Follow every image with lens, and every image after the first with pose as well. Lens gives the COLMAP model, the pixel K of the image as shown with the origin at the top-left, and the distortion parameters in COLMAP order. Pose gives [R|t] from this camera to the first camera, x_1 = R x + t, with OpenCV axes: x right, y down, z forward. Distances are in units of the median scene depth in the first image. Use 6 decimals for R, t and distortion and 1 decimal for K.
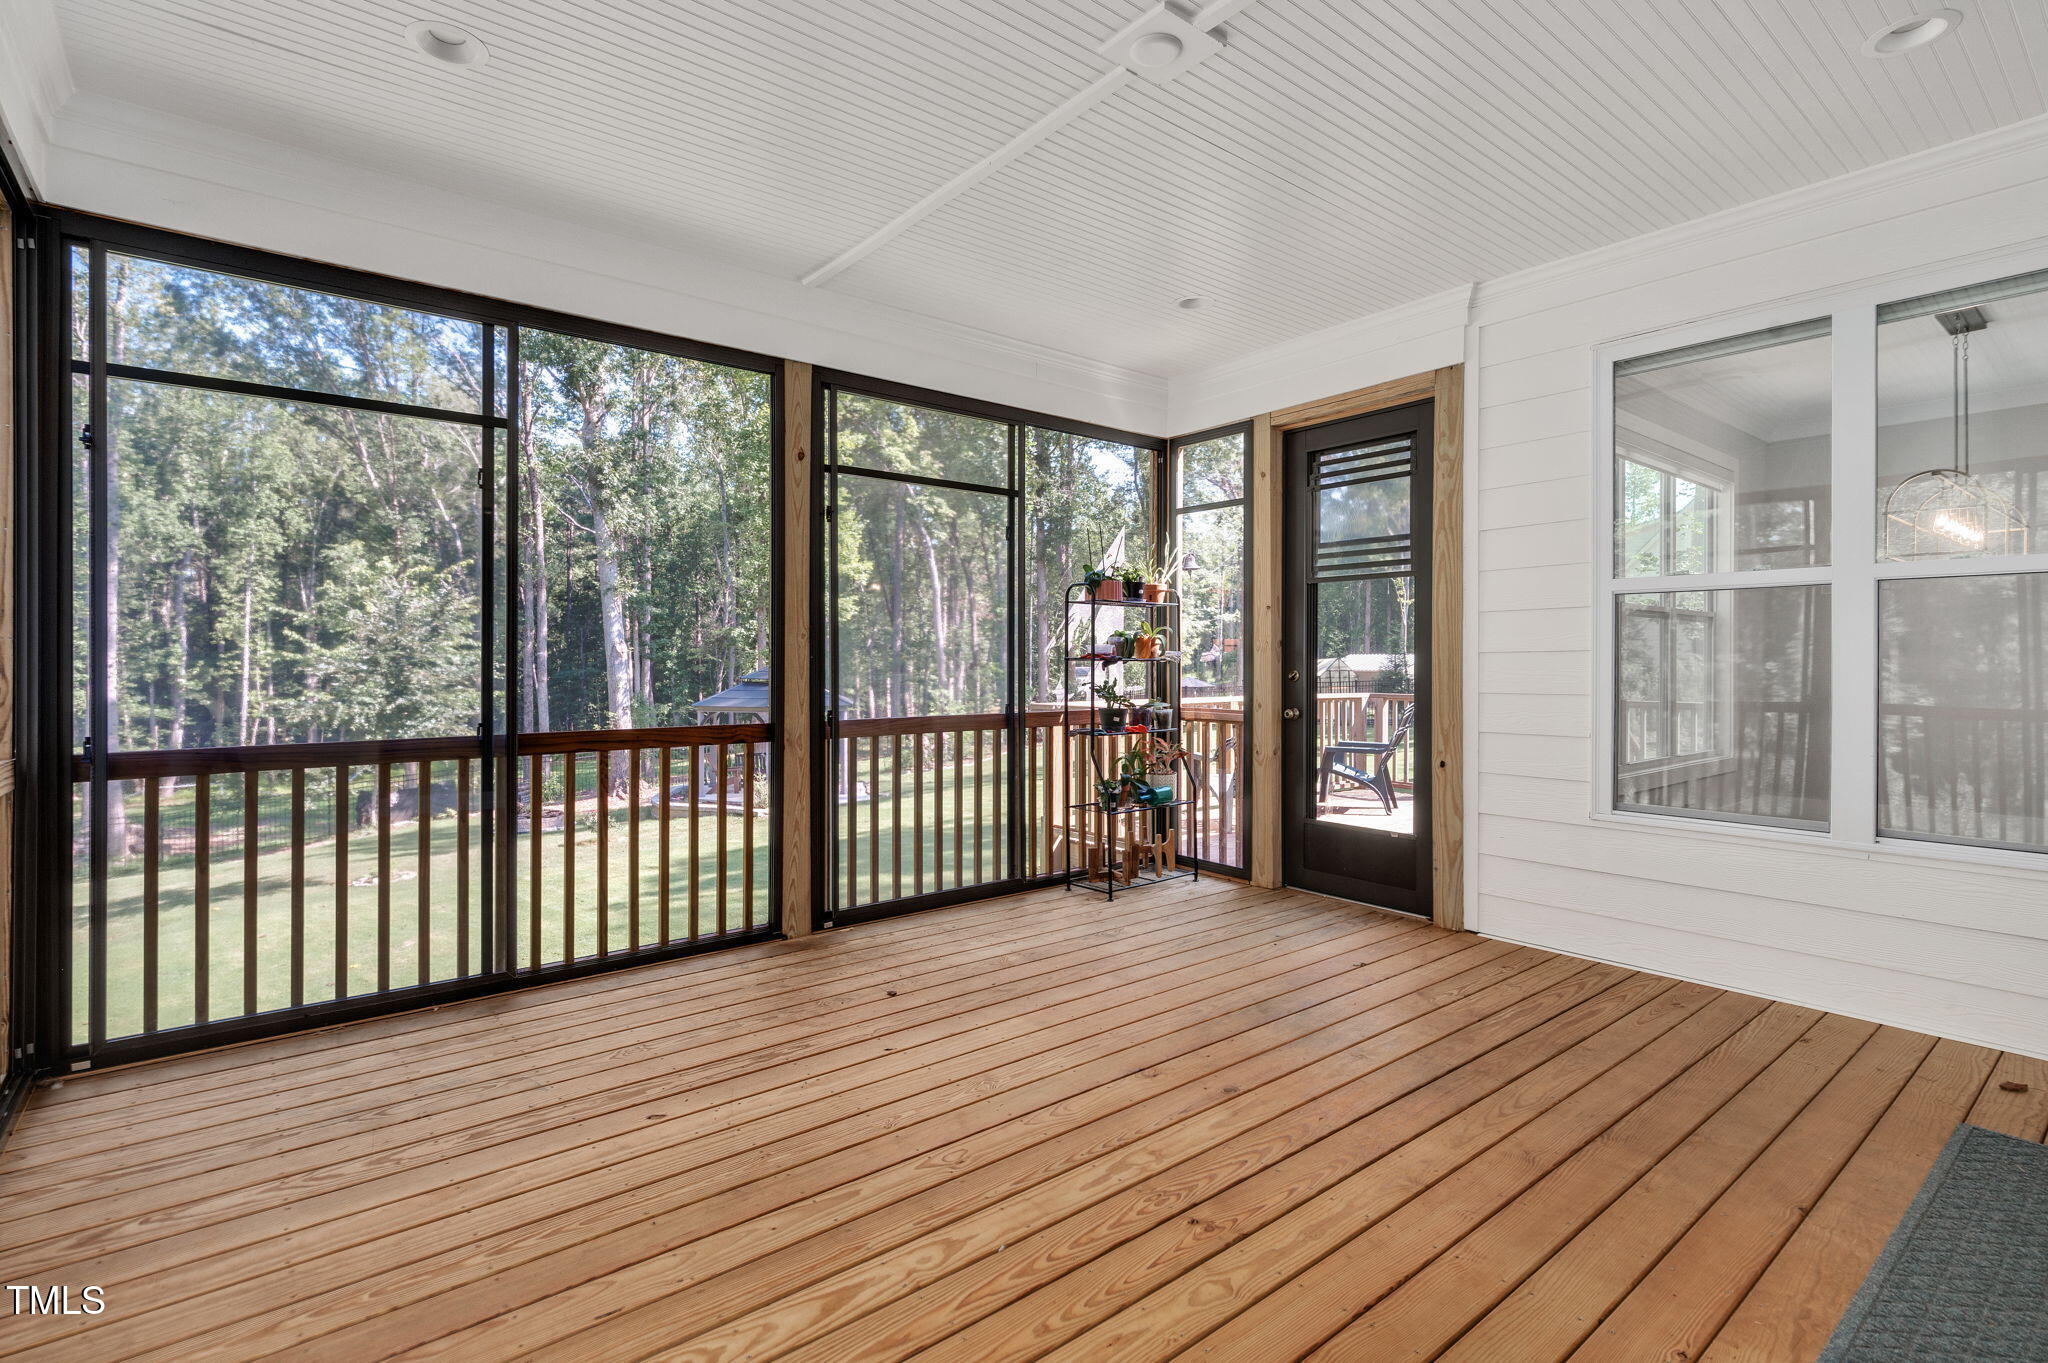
lens RADIAL K [[961.0, 0, 1021.6], [0, 961.0, 675.0], [0, 0, 1]] dist [-0.013244, -0.000856]
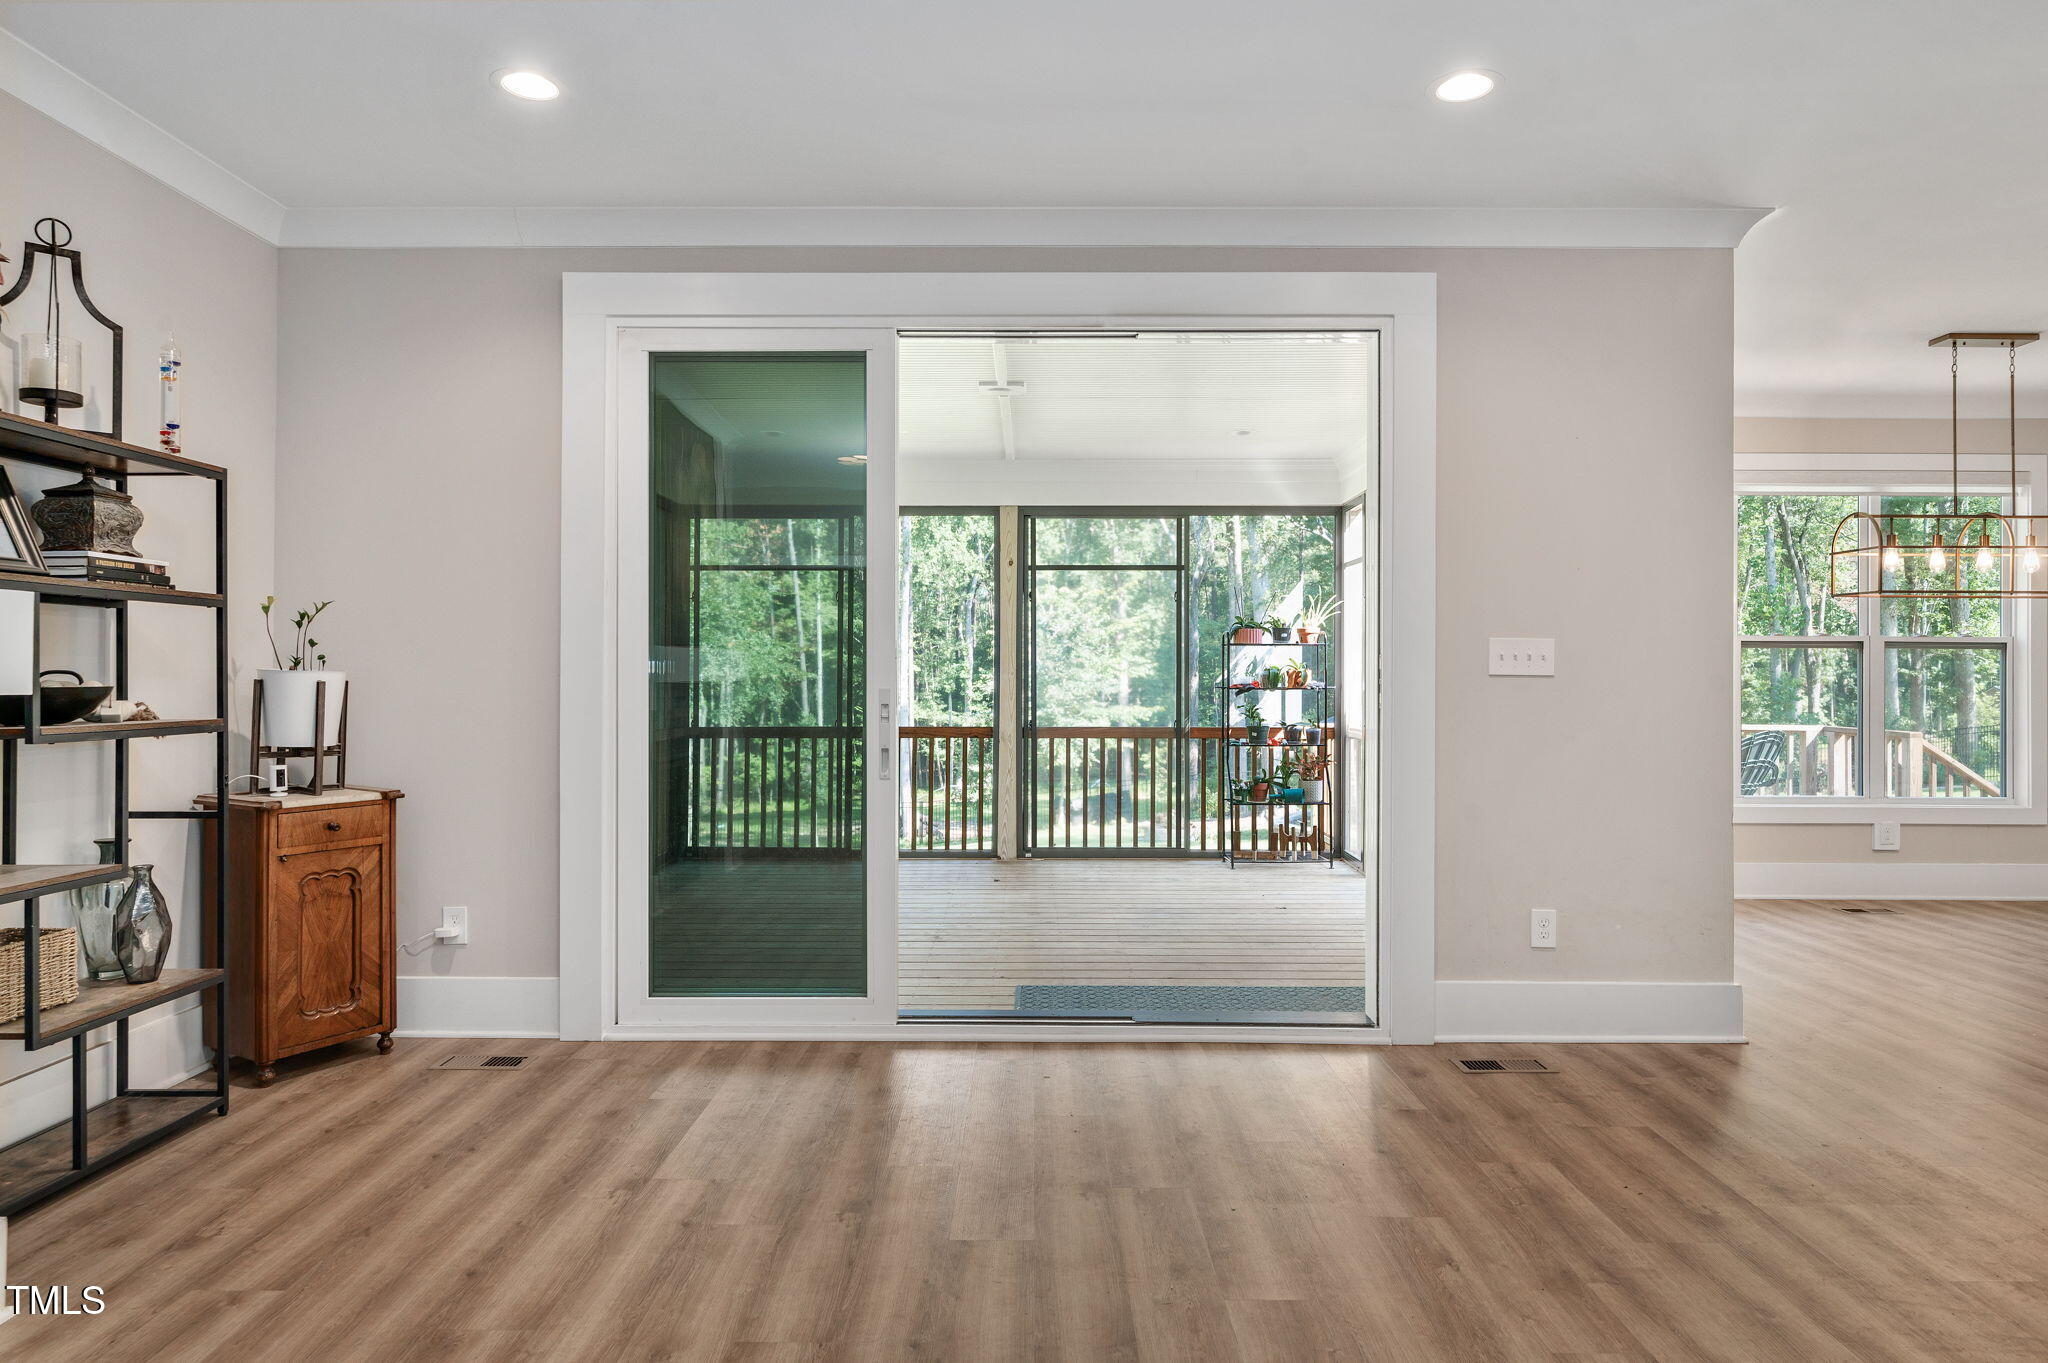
lens RADIAL K [[1211.7, 0, 1020.8], [0, 1211.7, 675.6], [0, 0, 1]] dist [-0.015544, -0.000859]
pose [[0.759648, 0.001674, -0.650333, 0.955415], [-0.009494, 0.999919, -0.008516, -0.017854], [0.650265, 0.012644, 0.759602, -0.466575]]
